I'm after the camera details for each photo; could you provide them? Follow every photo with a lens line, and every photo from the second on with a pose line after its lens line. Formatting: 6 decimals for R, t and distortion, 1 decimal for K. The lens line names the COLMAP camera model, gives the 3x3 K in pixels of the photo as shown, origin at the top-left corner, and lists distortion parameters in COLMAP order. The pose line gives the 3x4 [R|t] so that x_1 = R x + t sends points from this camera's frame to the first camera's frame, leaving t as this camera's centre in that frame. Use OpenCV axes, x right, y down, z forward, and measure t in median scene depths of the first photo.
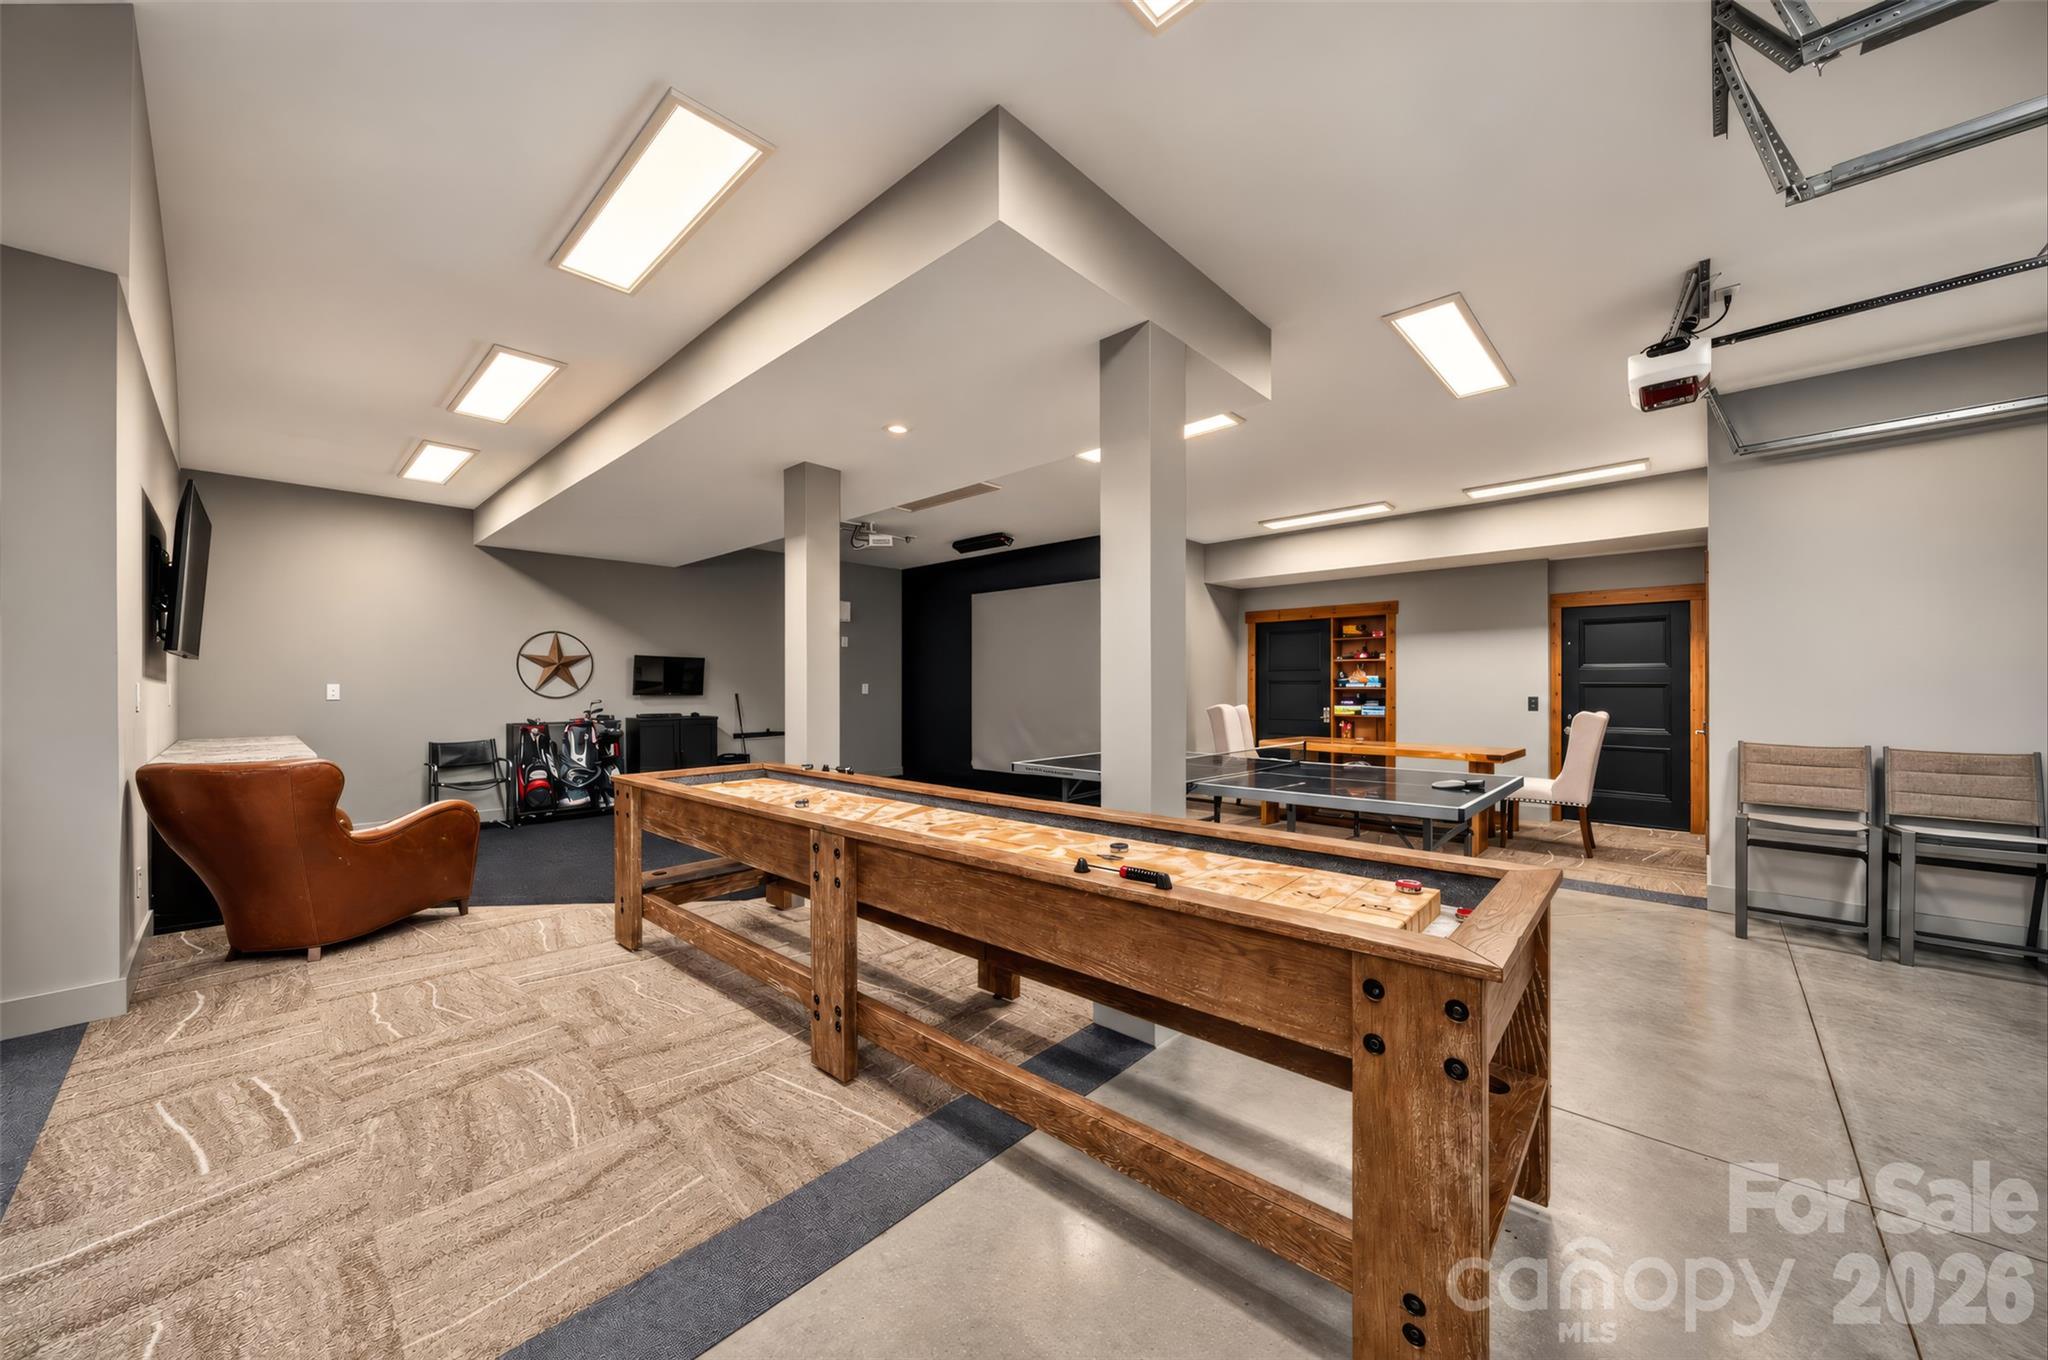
lens RADIAL K [[731.1, 0, 1023.5], [0, 731.1, 684.6], [0, 0, 1]] dist [-0.002163, -0.000400]
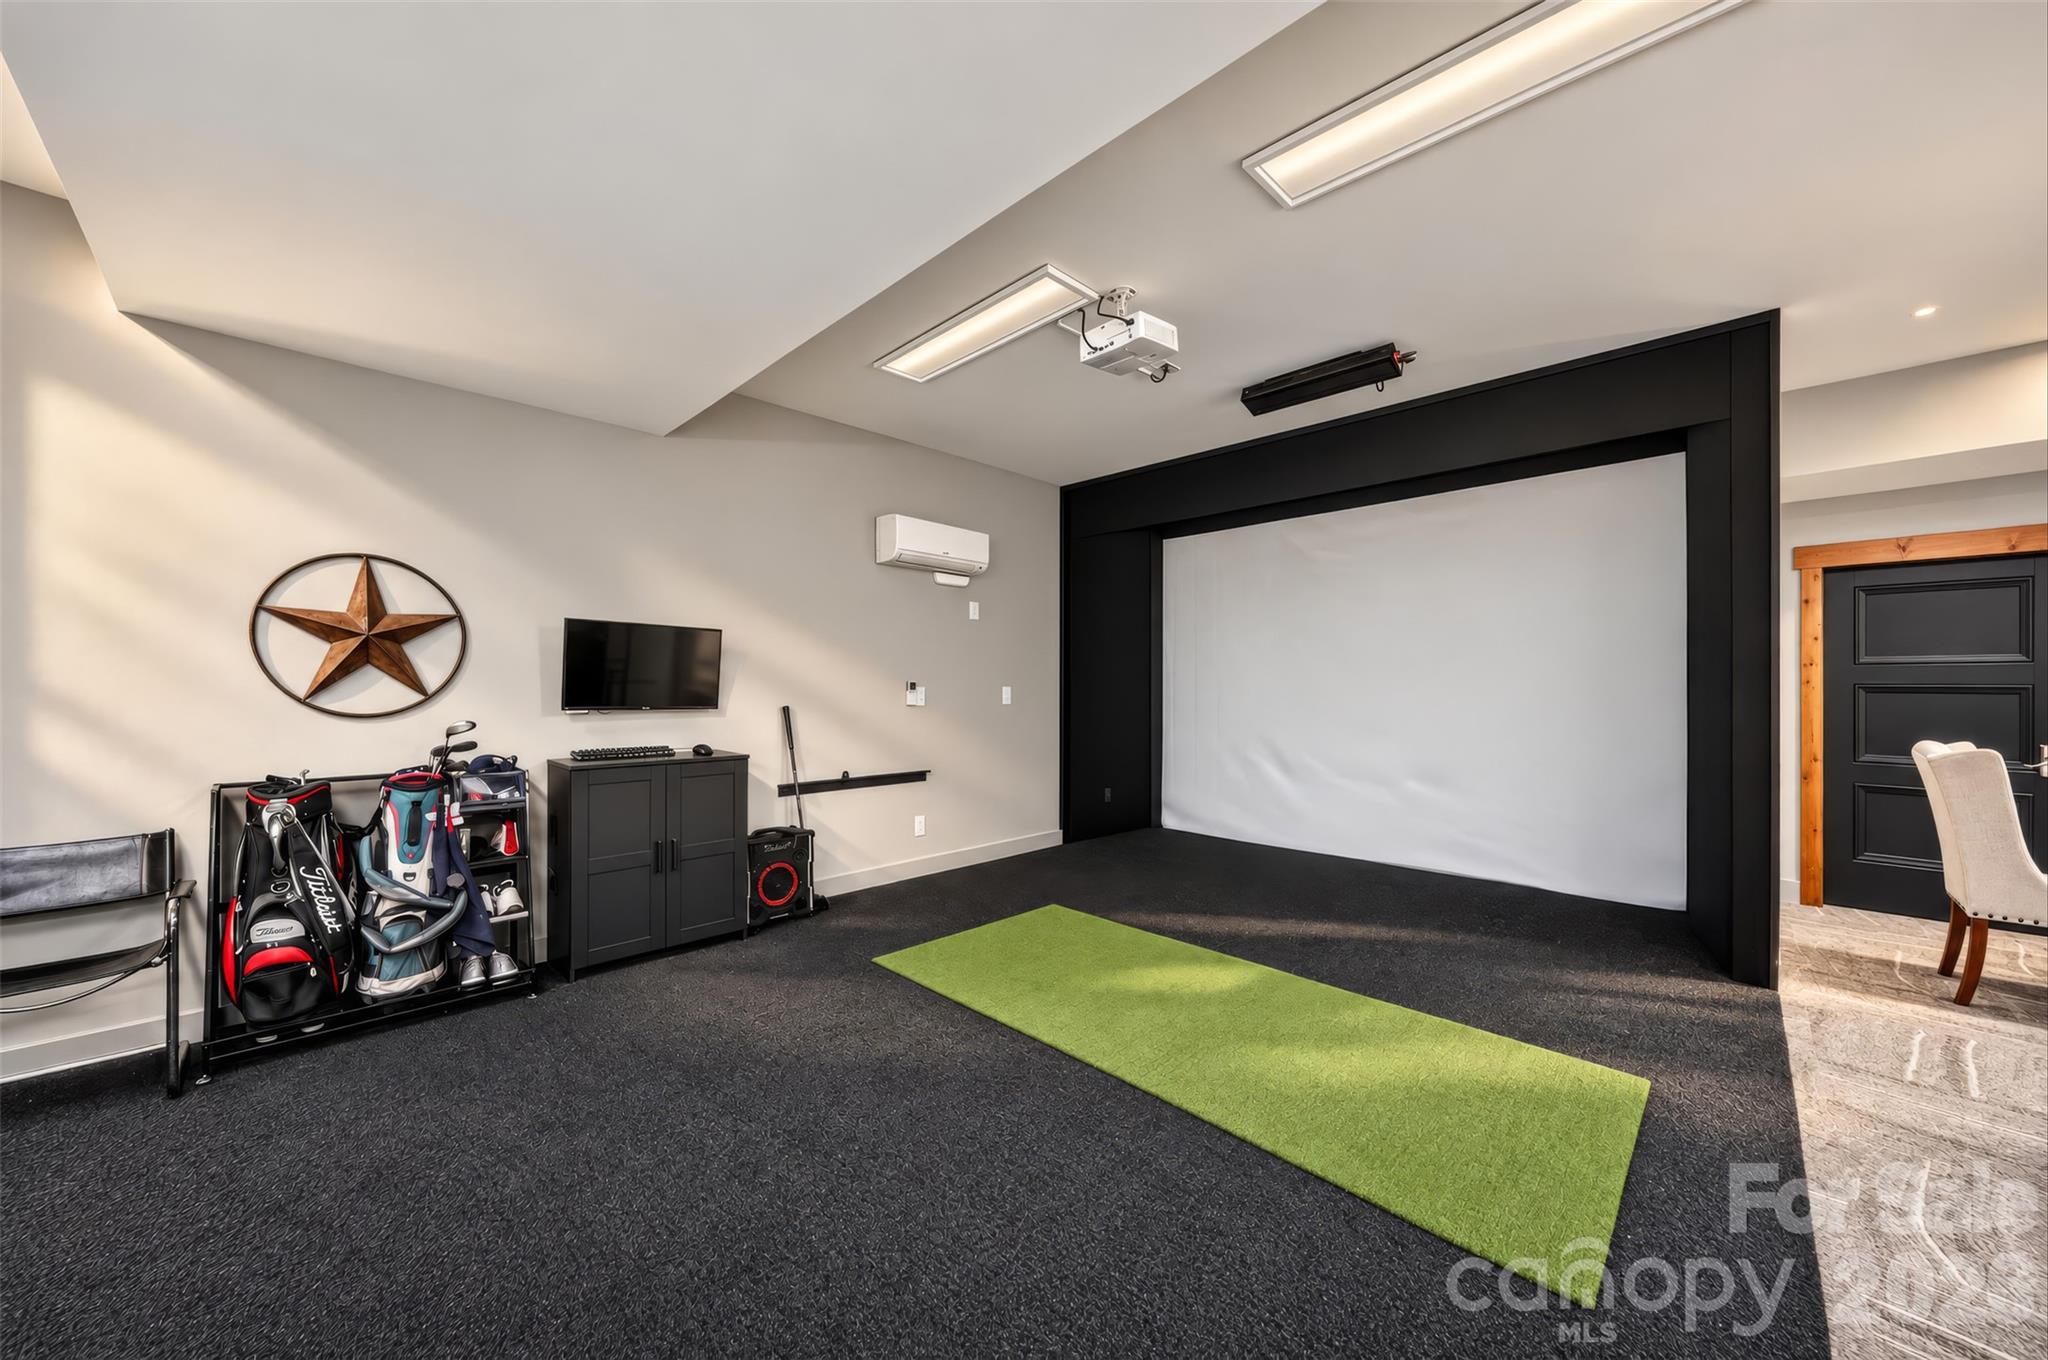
lens RADIAL K [[731.1, 0, 1024.7], [0, 731.1, 682.8], [0, 0, 1]] dist [-0.002163, -0.000400]
pose [[0.999990, 0.004138, -0.001941, -0.268200], [-0.004138, 0.999991, 0.000144, -0.002799], [0.001942, -0.000136, 0.999998, 0.591174]]
